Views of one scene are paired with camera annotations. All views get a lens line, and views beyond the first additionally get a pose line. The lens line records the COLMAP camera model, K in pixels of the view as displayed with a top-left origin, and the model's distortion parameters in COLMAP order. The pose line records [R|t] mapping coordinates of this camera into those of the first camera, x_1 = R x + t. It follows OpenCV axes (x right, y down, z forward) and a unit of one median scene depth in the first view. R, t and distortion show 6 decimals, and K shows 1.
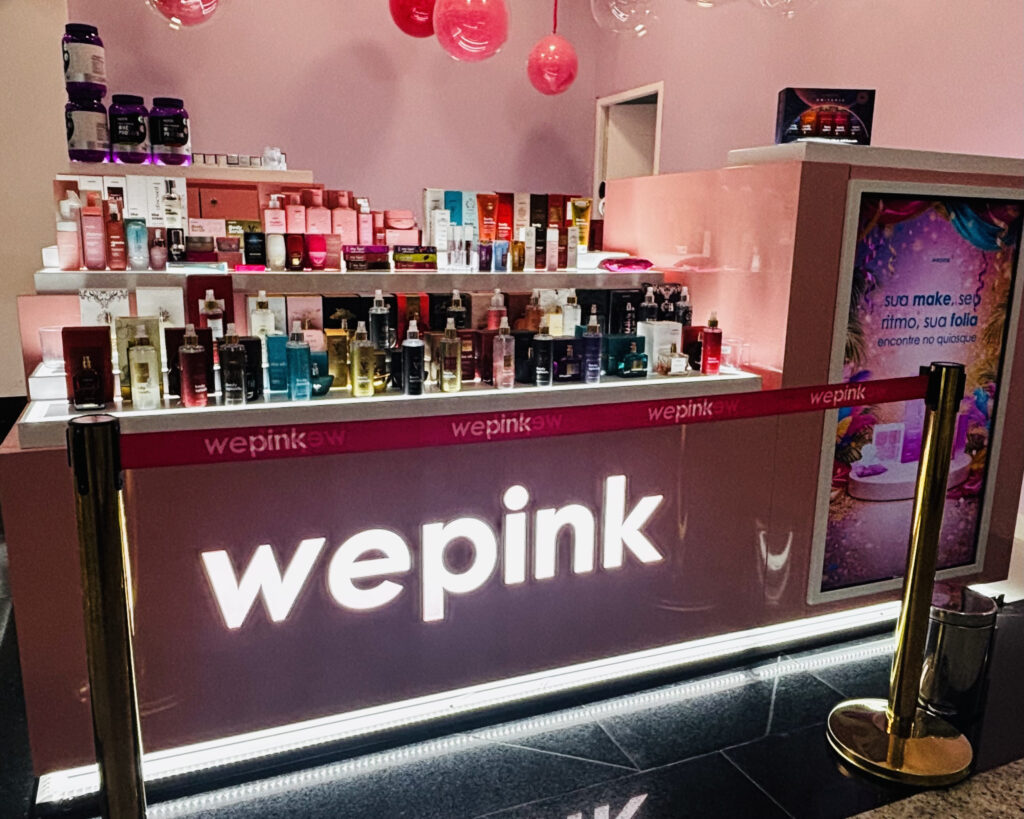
lens RADIAL K [[845.3, 0, 512.0], [0, 845.3, 409.5], [0, 0, 1]] dist [0.028580, -0.008408]
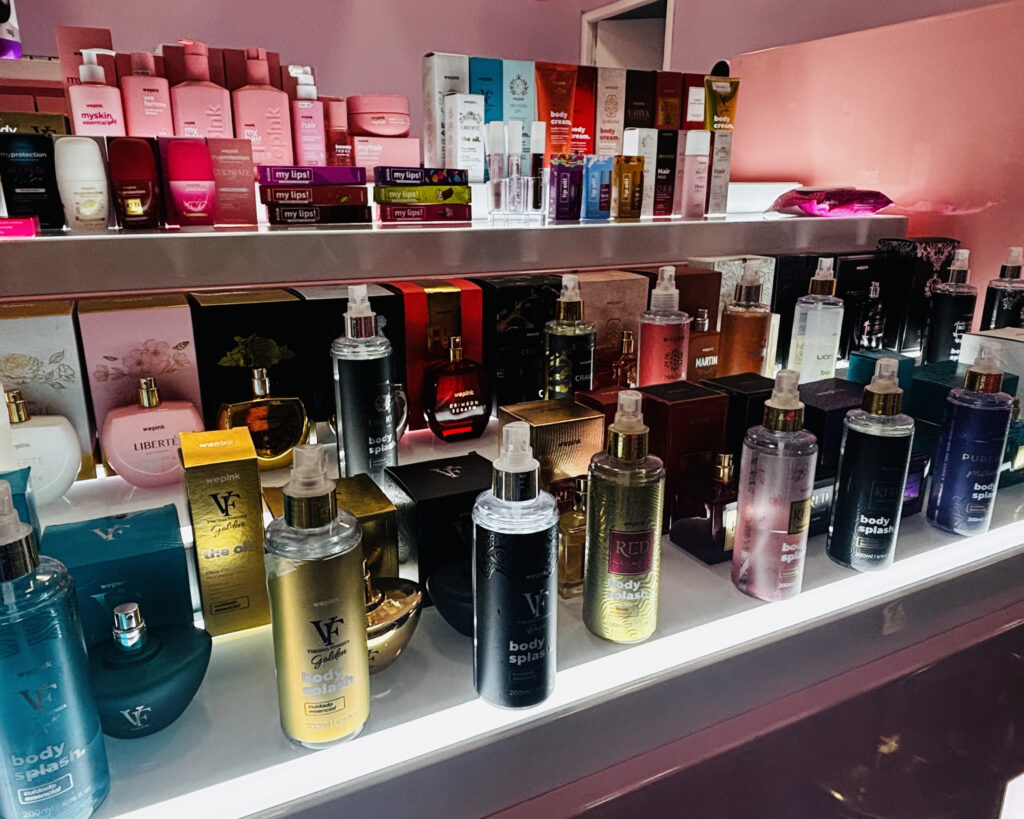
lens RADIAL K [[746.2, 0, 483.4], [0, 746.2, 428.7], [0, 0, 1]] dist [0.003538, -0.004277]
pose [[0.998771, -0.032884, 0.037076, -0.100529], [0.028866, 0.994143, 0.104150, -0.094862], [-0.040284, -0.102952, 0.993870, 0.584423]]
